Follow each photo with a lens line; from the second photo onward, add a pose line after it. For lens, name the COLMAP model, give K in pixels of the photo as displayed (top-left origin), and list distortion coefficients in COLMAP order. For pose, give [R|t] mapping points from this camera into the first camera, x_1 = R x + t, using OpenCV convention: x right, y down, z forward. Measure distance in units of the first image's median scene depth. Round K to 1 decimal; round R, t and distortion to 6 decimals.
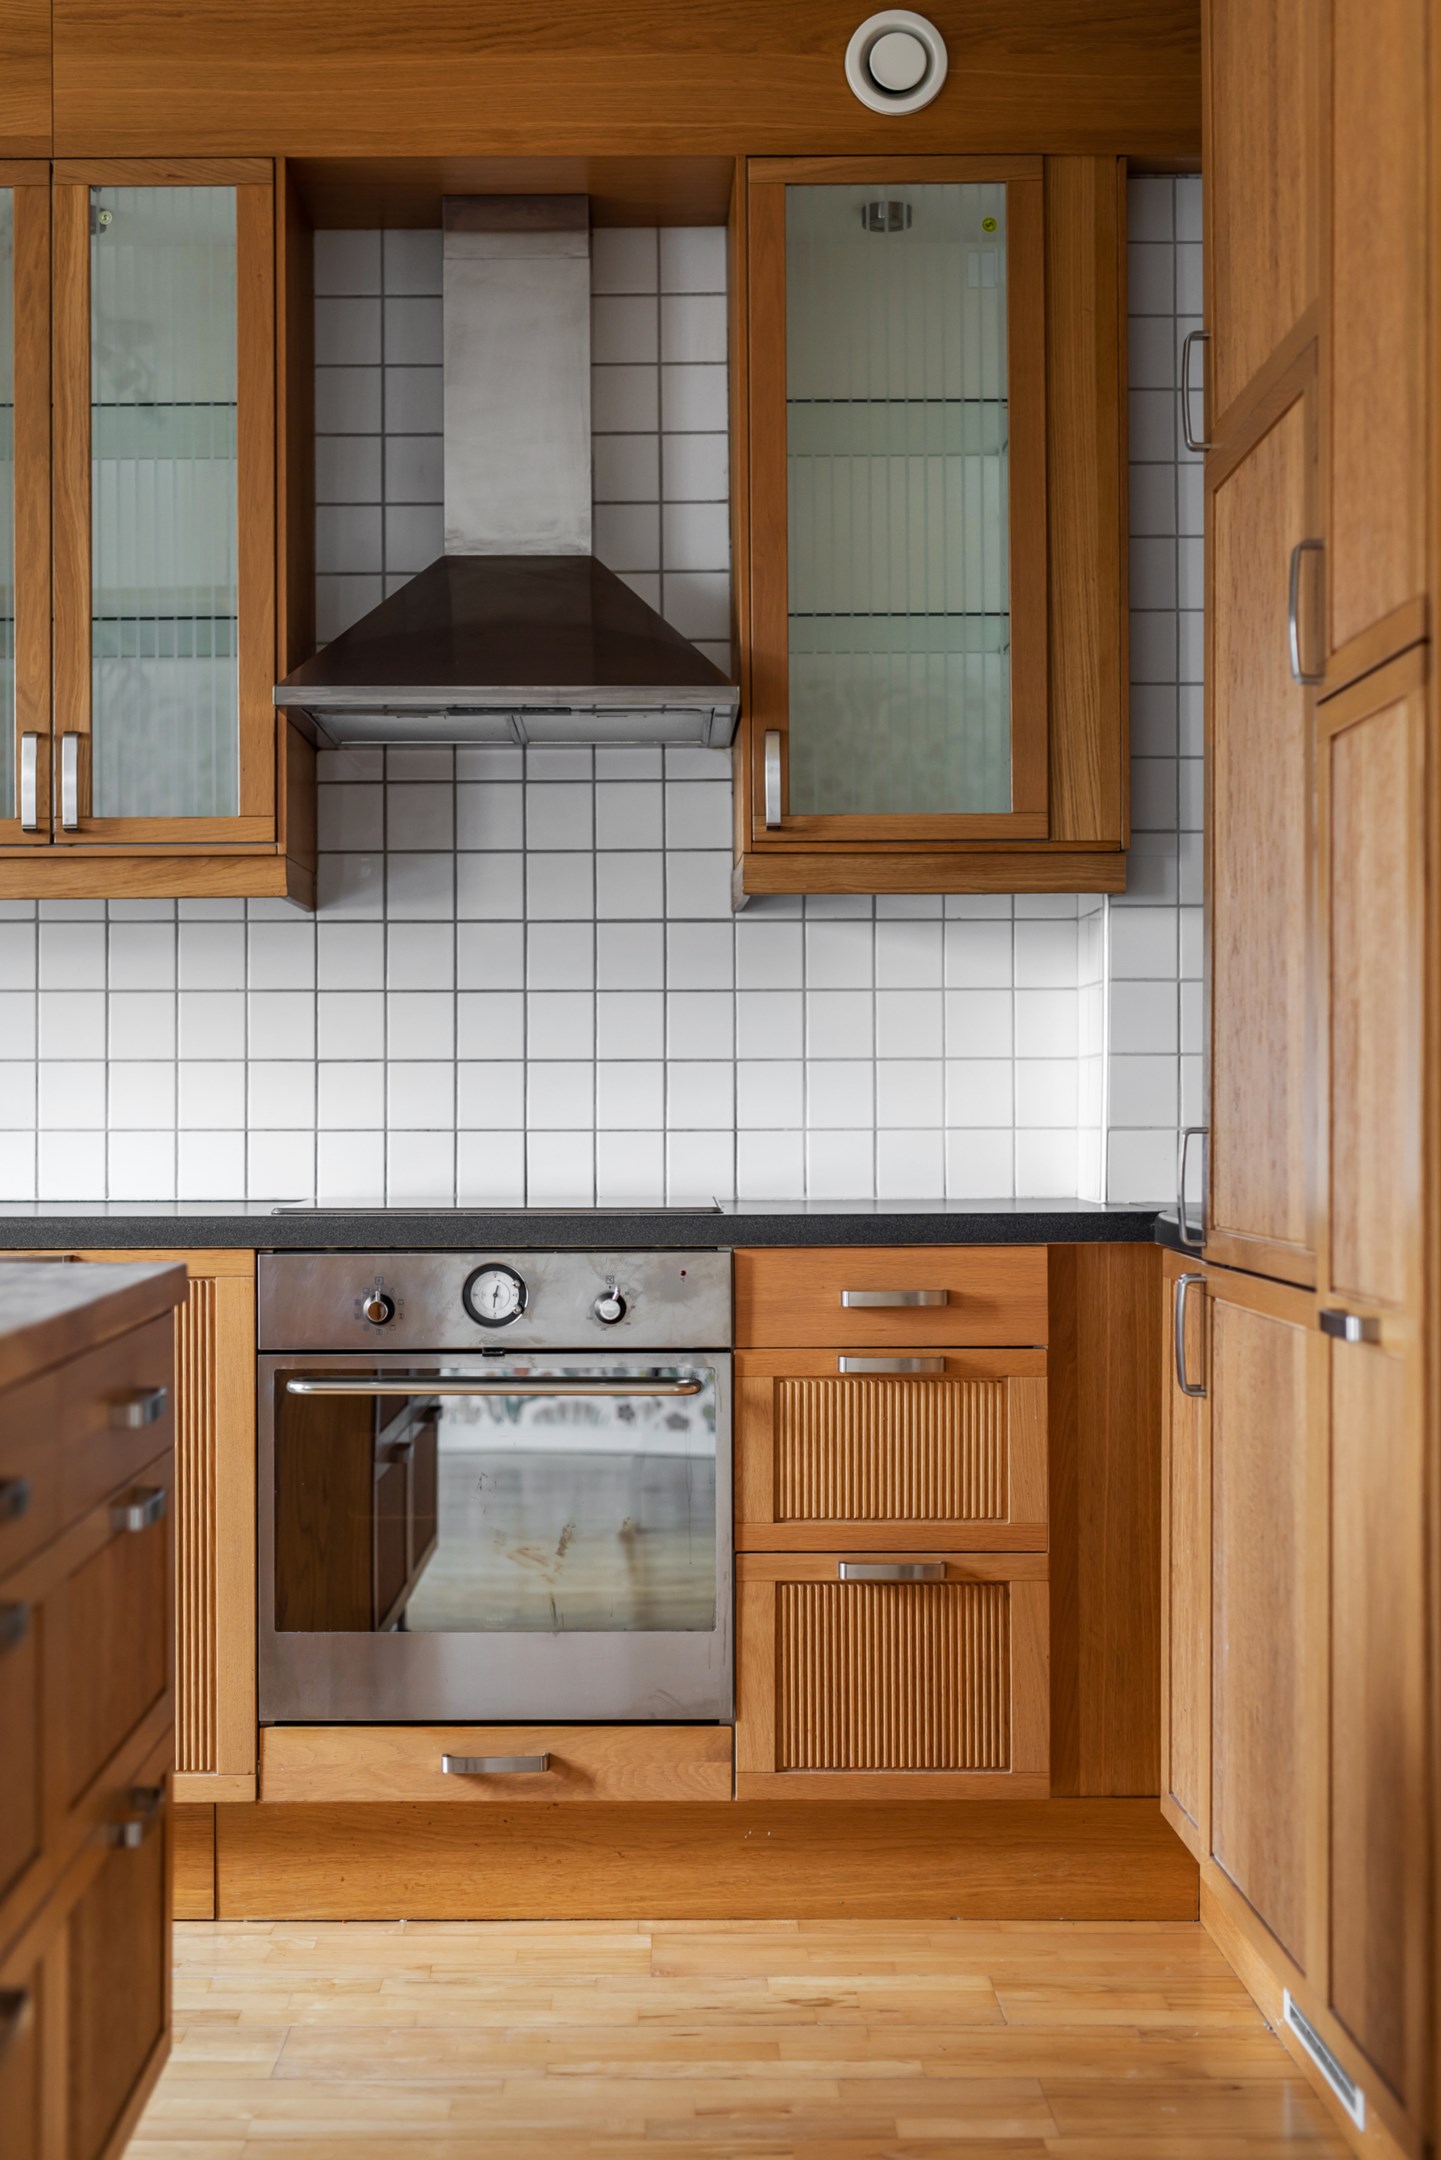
lens RADIAL K [[3036.0, 0, 643.8], [0, 3036.0, 1067.0], [0, 0, 1]] dist [0.000781, 0.000000]
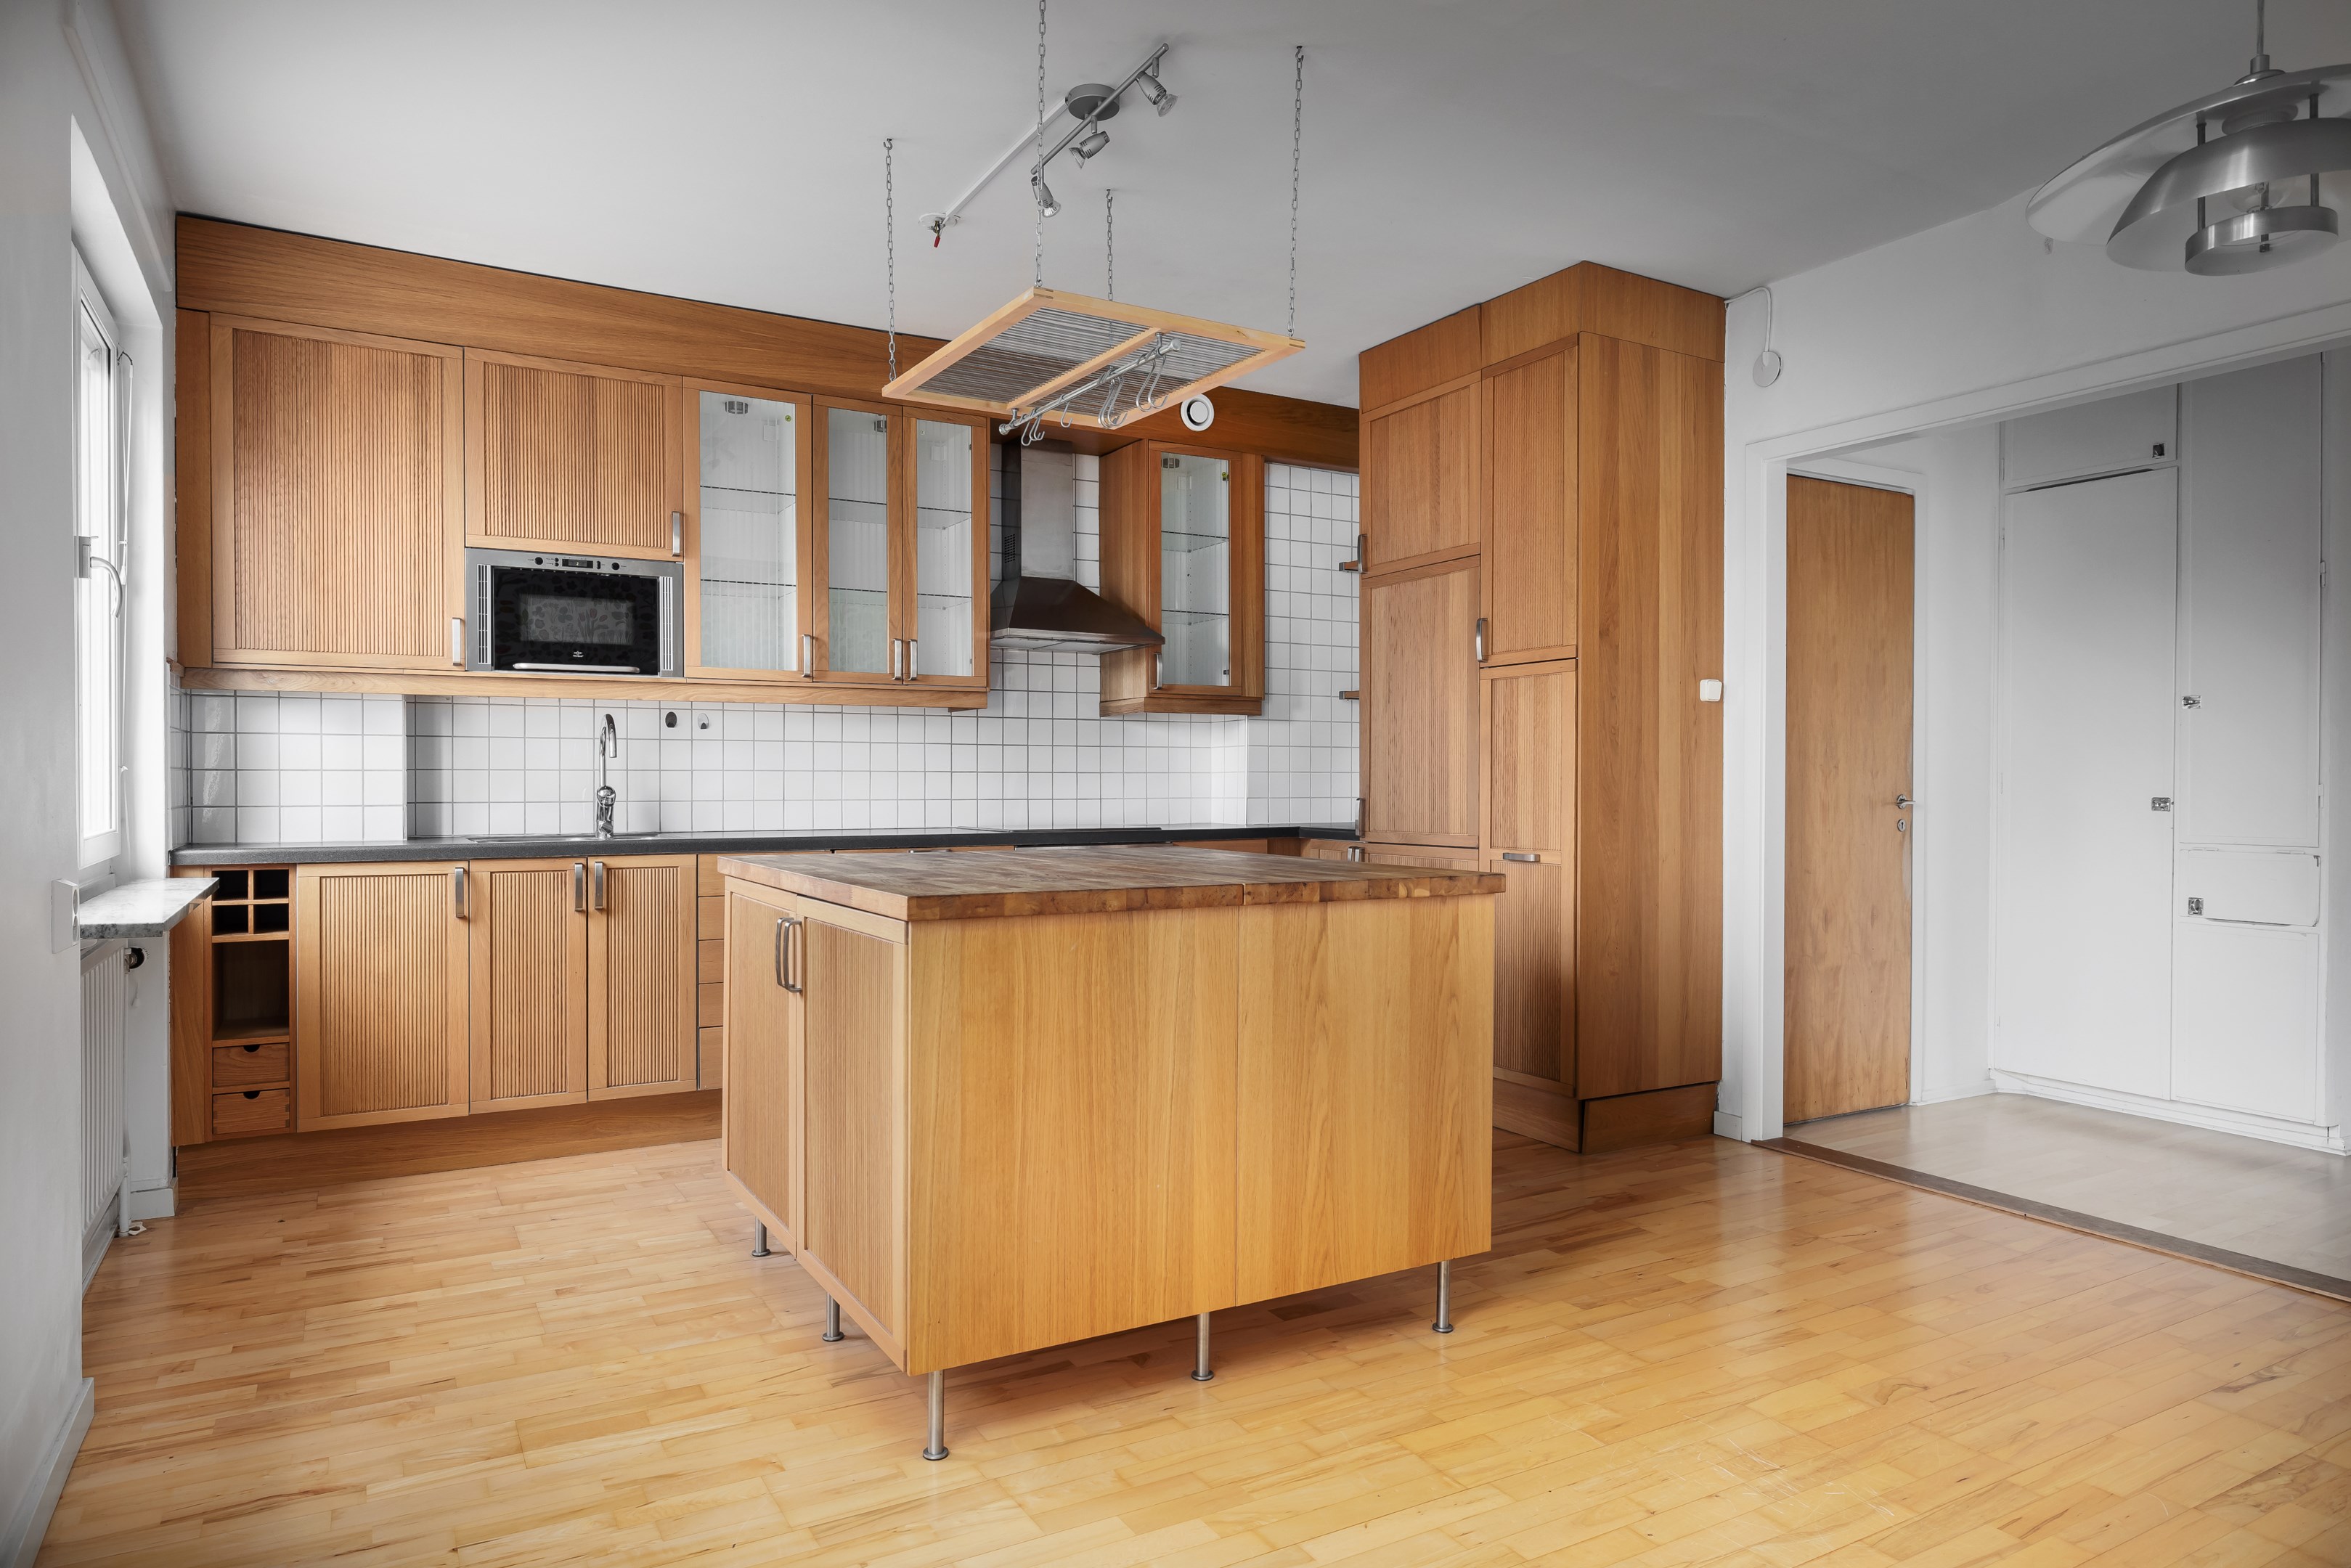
lens RADIAL K [[1419.9, 0, 1171.2], [0, 1419.9, 791.9], [0, 0, 1]] dist [-0.001626, 0.004125]
pose [[0.867156, -0.000264, 0.498037, -0.578809], [-0.009397, 0.999813, 0.016892, -0.007496], [-0.497949, -0.019328, 0.866991, -0.112107]]
